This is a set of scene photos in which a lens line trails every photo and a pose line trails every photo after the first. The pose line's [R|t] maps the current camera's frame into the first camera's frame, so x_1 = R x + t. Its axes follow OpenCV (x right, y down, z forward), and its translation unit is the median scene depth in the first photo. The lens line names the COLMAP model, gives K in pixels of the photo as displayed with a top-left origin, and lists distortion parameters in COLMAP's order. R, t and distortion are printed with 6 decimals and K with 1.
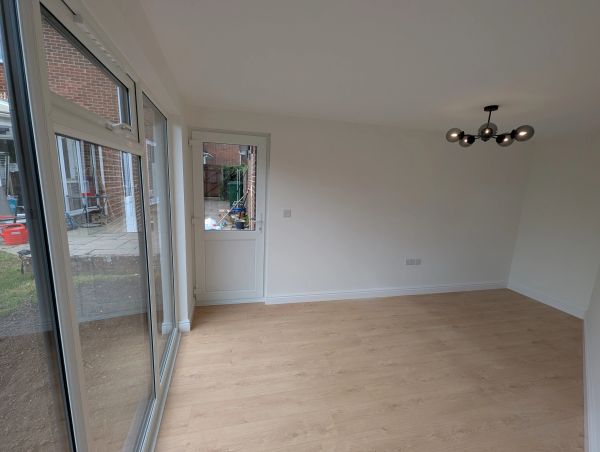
lens RADIAL K [[245.6, 0, 300.0], [0, 245.6, 226.0], [0, 0, 1]] dist [-0.002873, -0.000112]
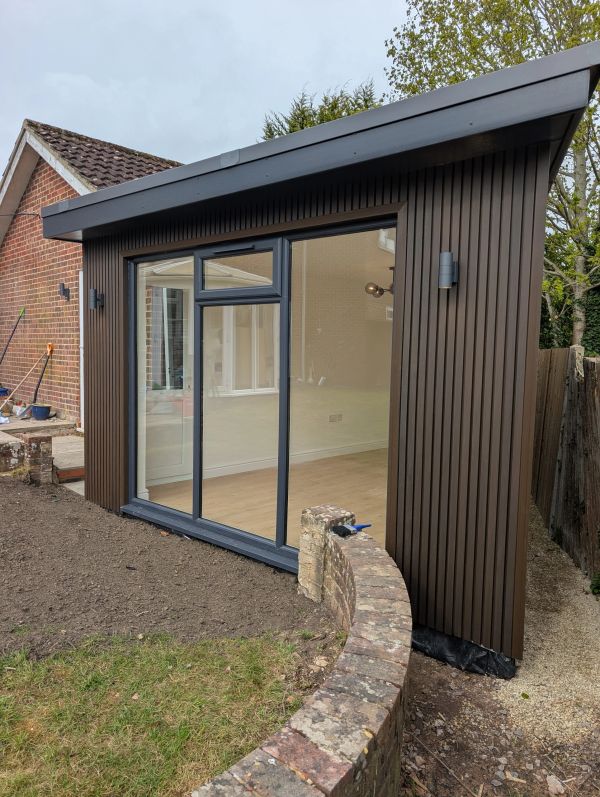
lens RADIAL K [[556.4, 0, 300.0], [0, 556.4, 398.5], [0, 0, 1]] dist [-0.000518, -0.000975]
pose [[0.850807, -0.070699, 0.520701, -1.009496], [0.110700, 0.992785, -0.046082, 0.223001], [-0.513687, 0.096849, 0.852494, -0.973595]]
